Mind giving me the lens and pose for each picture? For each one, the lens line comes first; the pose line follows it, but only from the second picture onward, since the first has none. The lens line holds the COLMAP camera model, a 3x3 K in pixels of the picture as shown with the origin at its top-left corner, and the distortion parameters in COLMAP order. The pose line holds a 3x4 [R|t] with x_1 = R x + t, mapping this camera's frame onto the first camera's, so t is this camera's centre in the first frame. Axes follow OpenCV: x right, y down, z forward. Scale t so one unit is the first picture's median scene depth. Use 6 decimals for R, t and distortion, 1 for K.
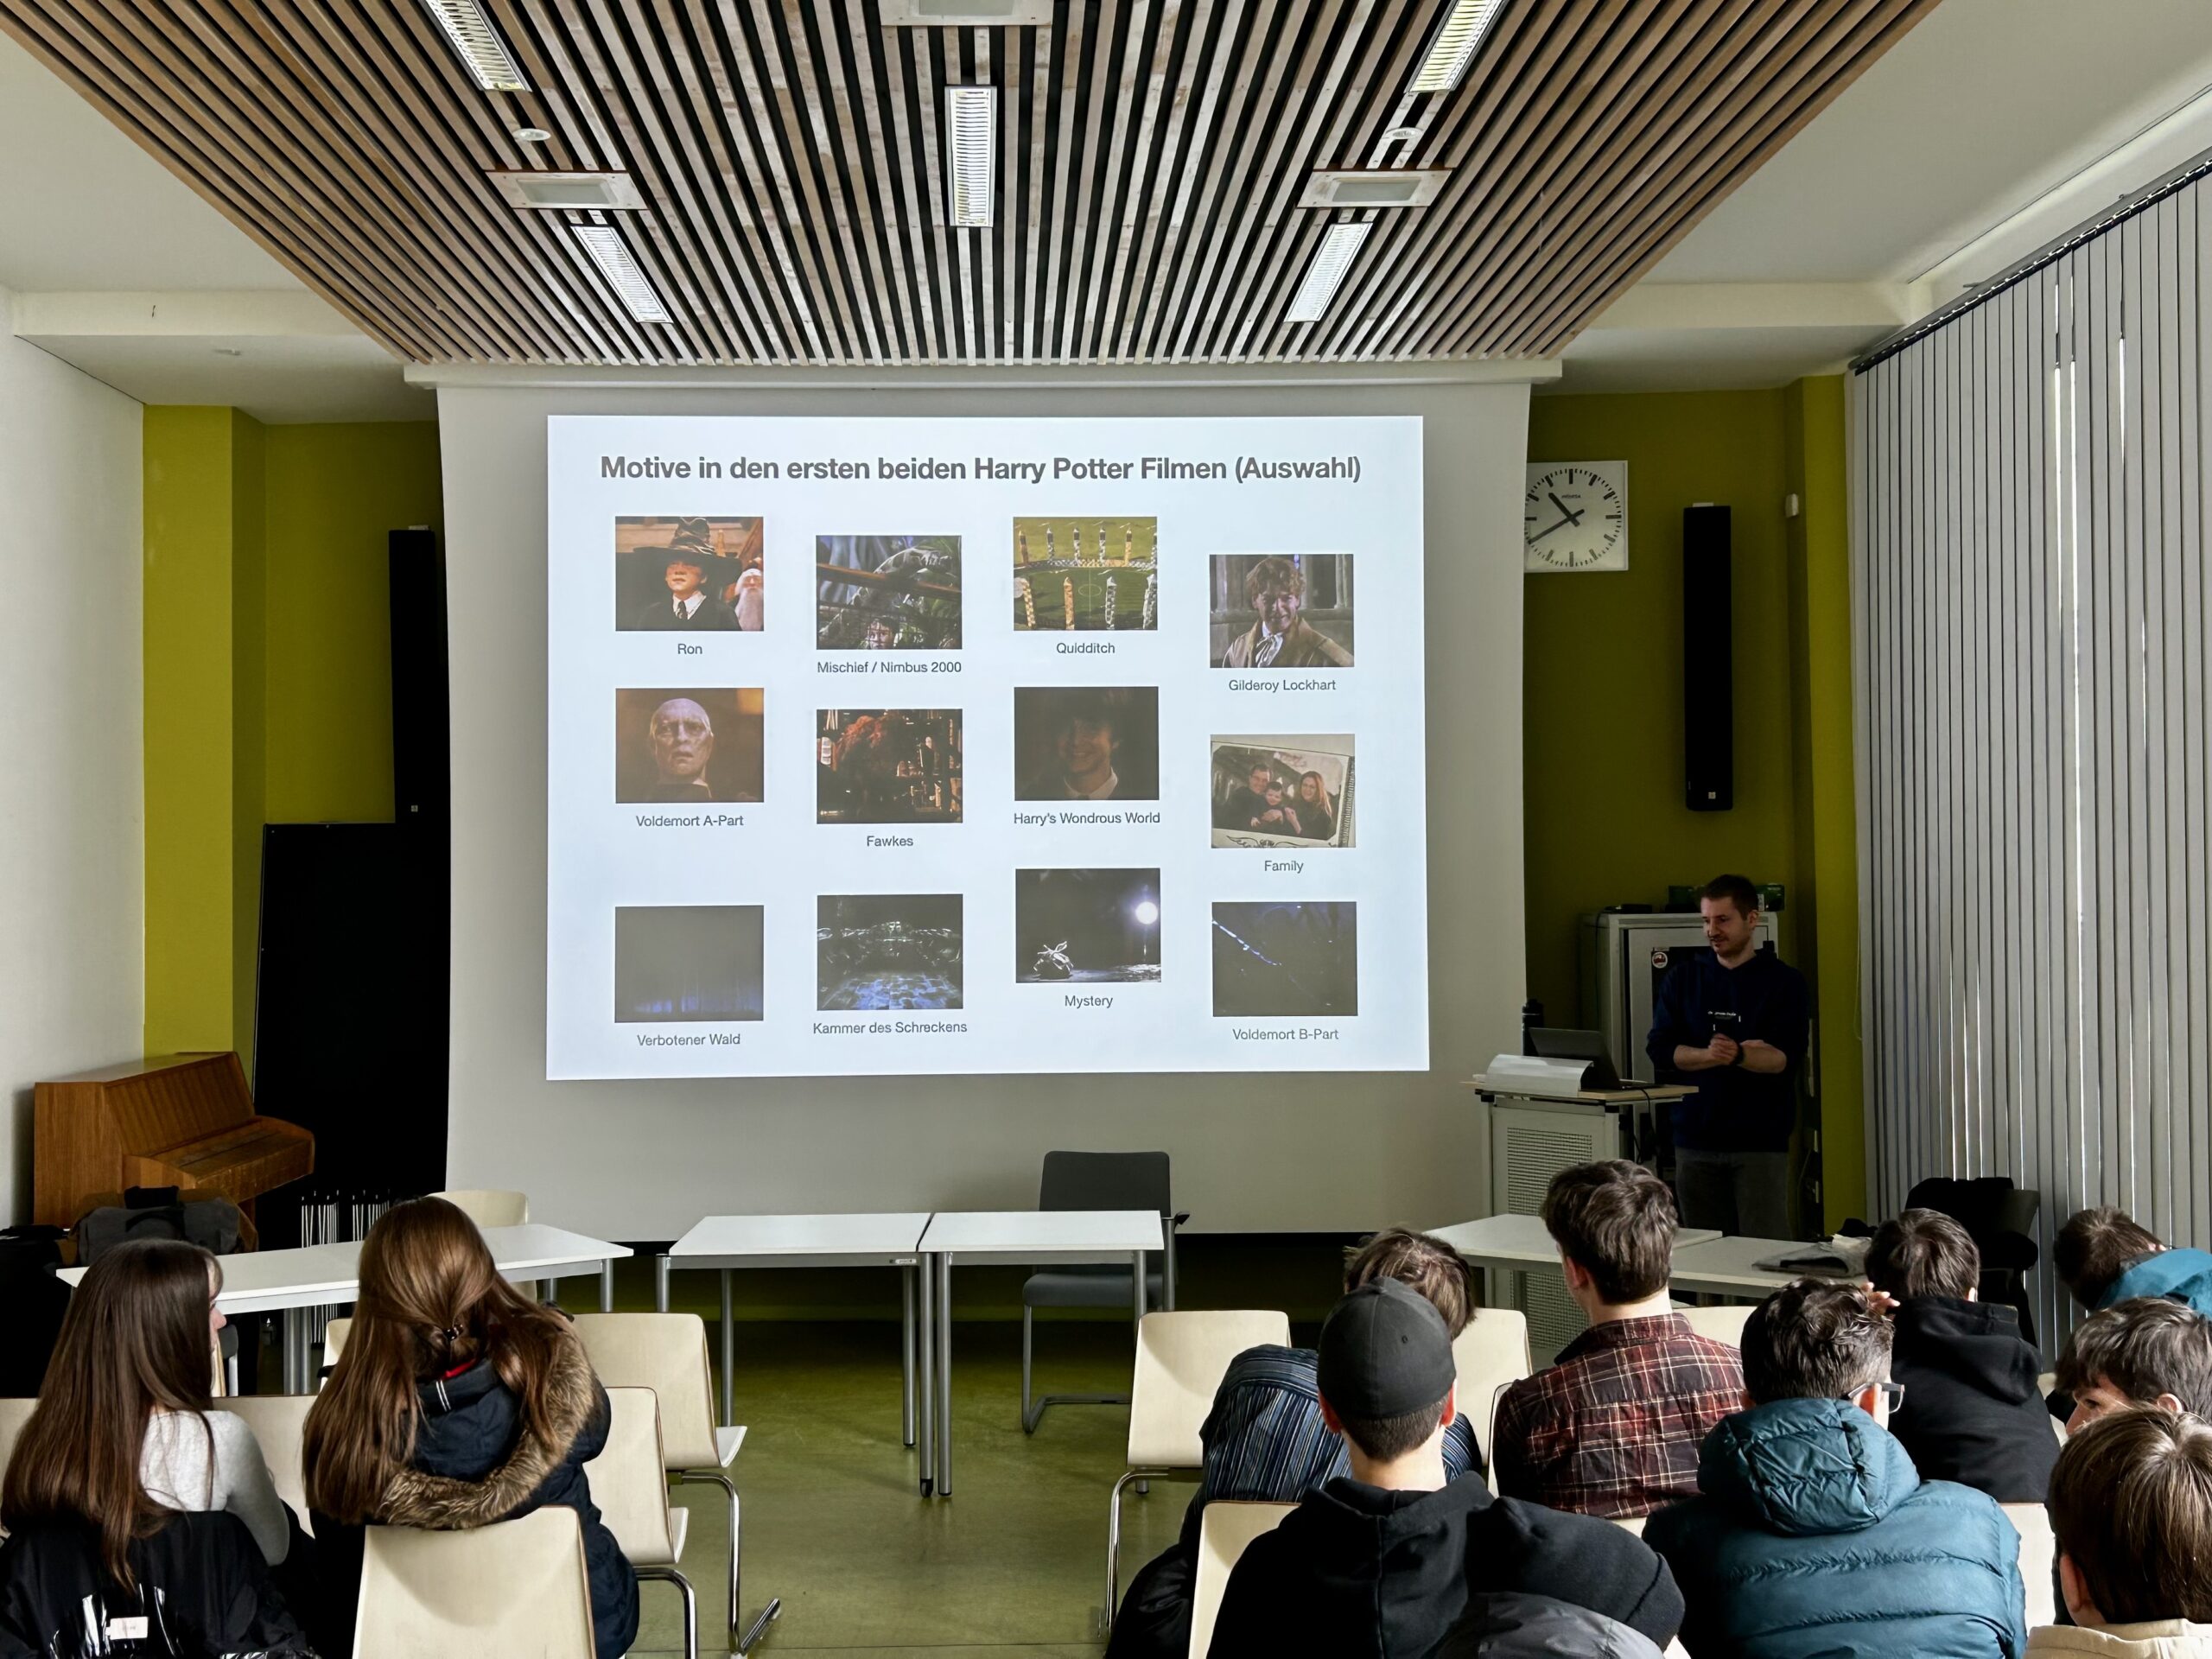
lens RADIAL K [[2650.8, 0, 1097.8], [0, 2650.8, 769.5], [0, 0, 1]] dist [0.090077, 0.014294]
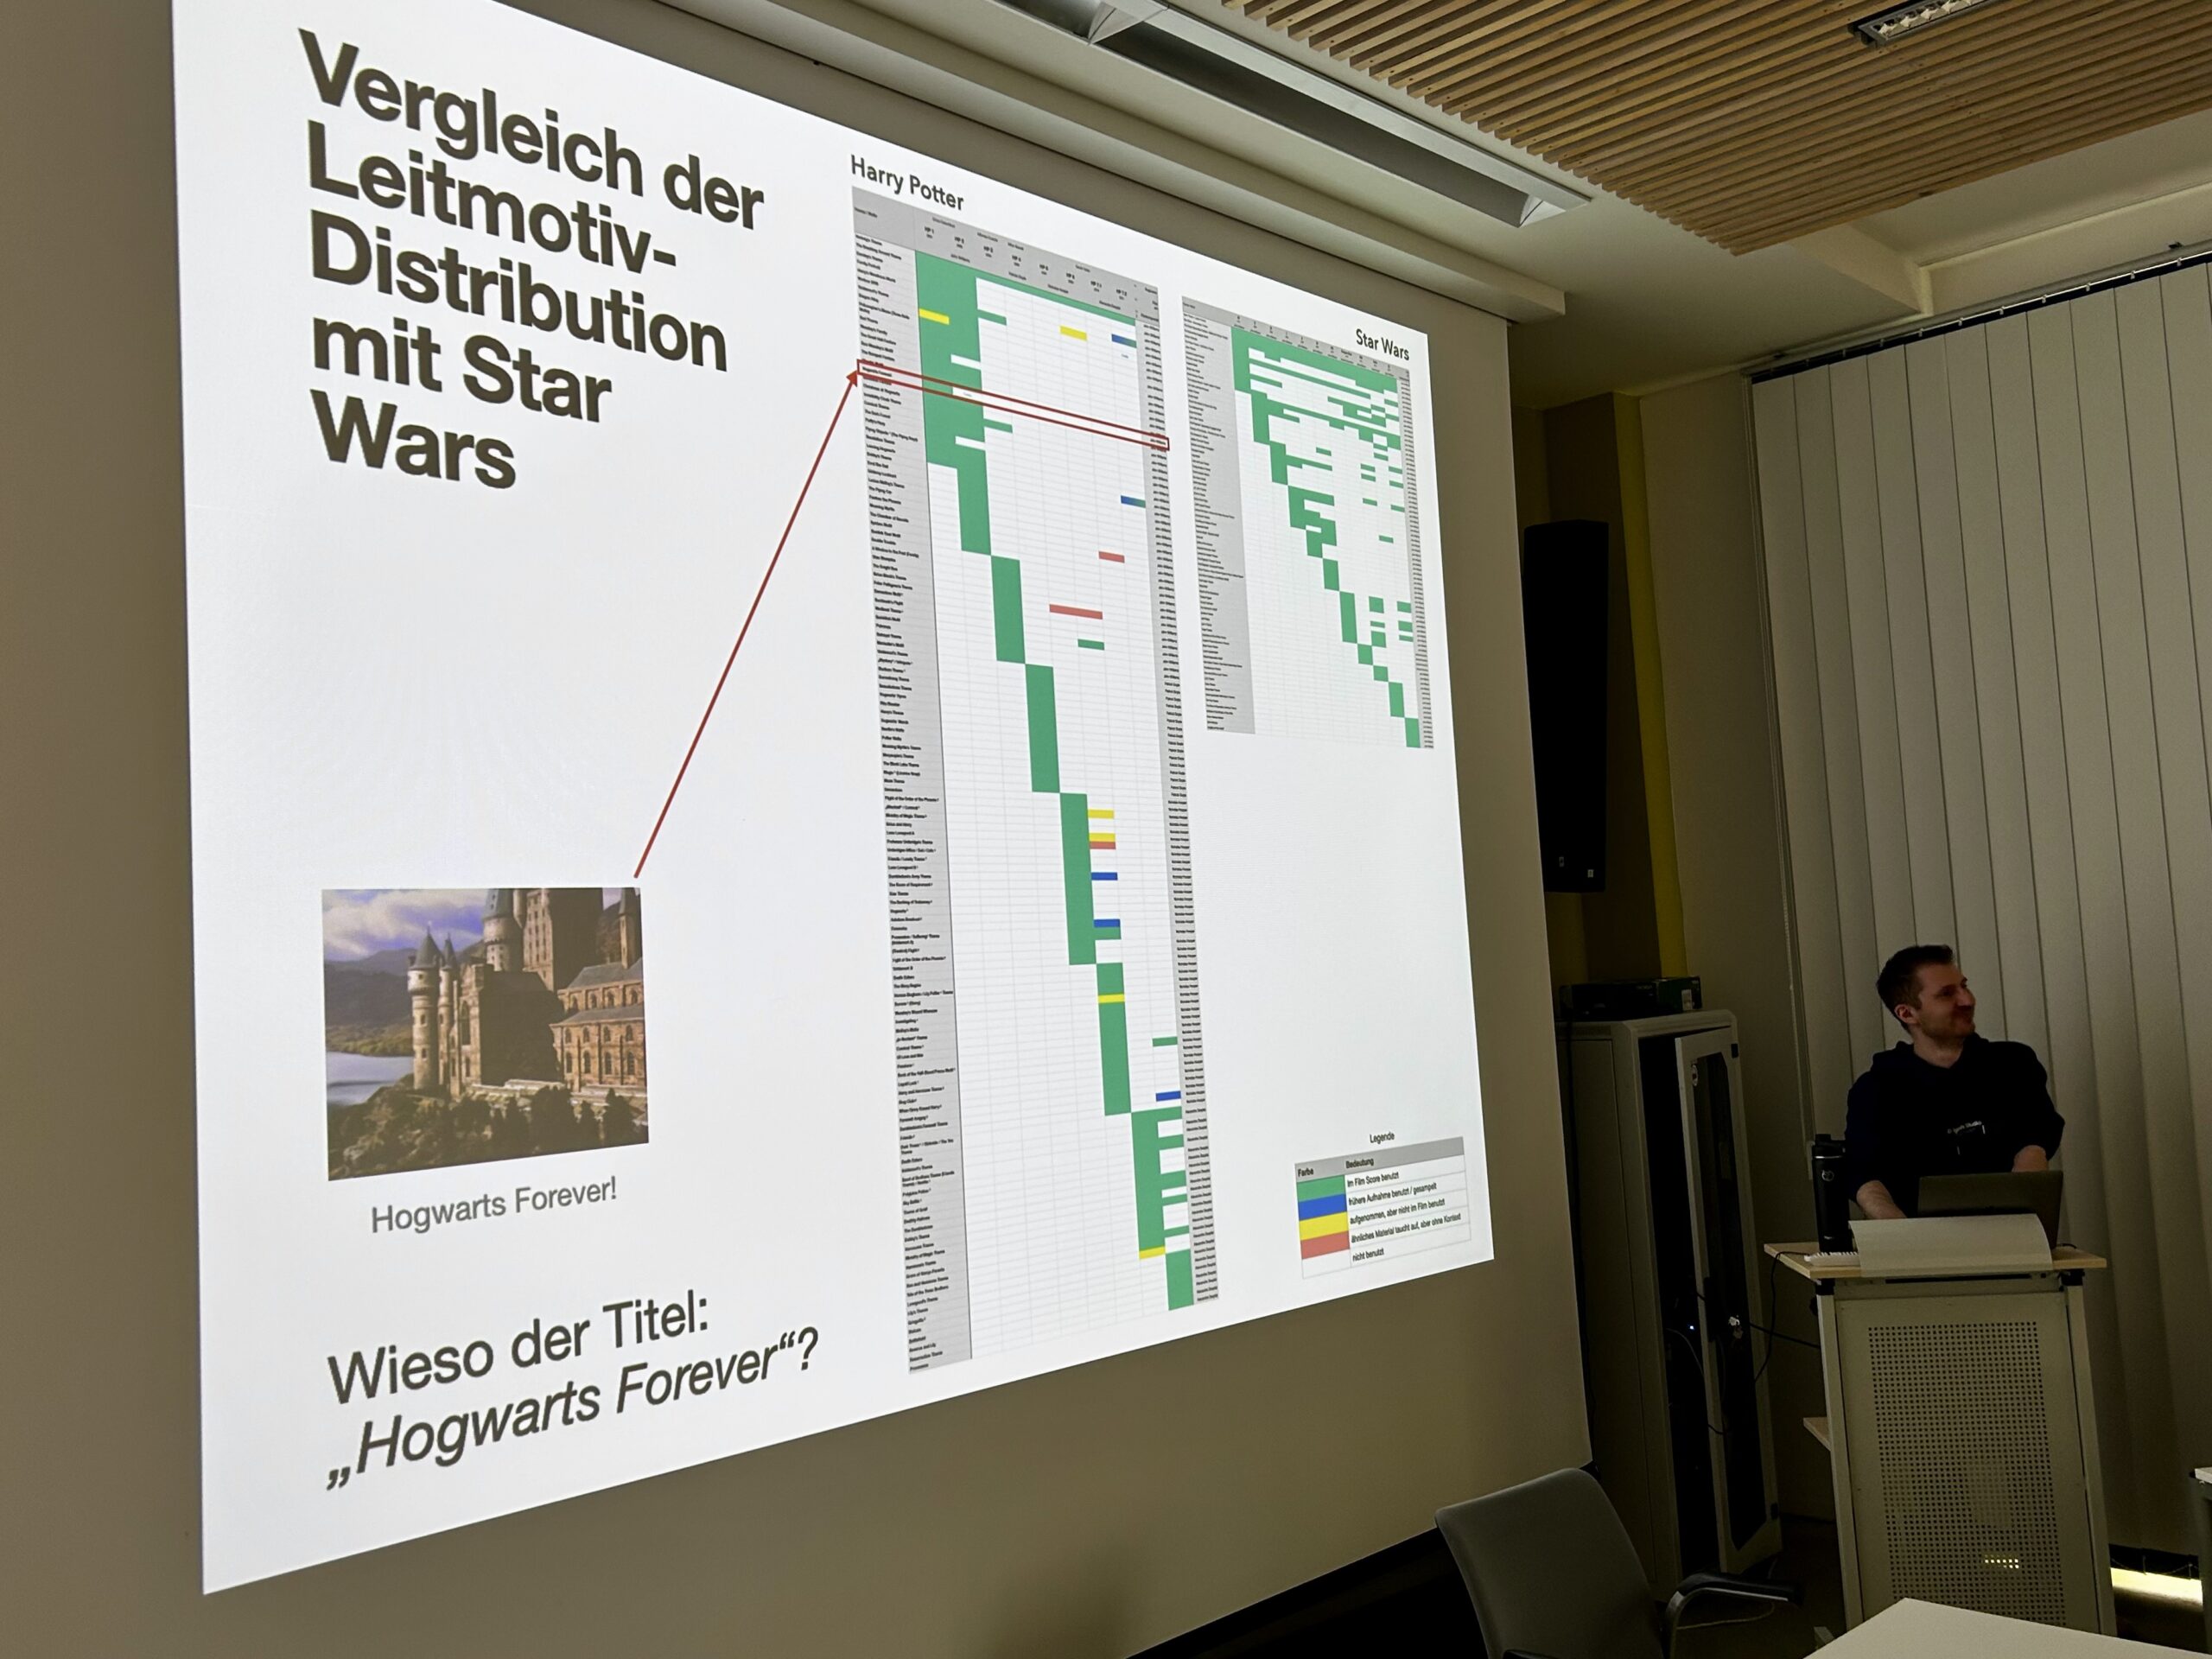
lens RADIAL K [[1967.1, 0, 1106.8], [0, 1967.1, 826.9], [0, 0, 1]] dist [0.100374, -0.096774]
pose [[0.709645, 0.023828, 0.704157, -0.576008], [0.025774, 0.997881, -0.059743, 0.052976], [-0.704088, 0.060545, 0.707527, 1.272428]]
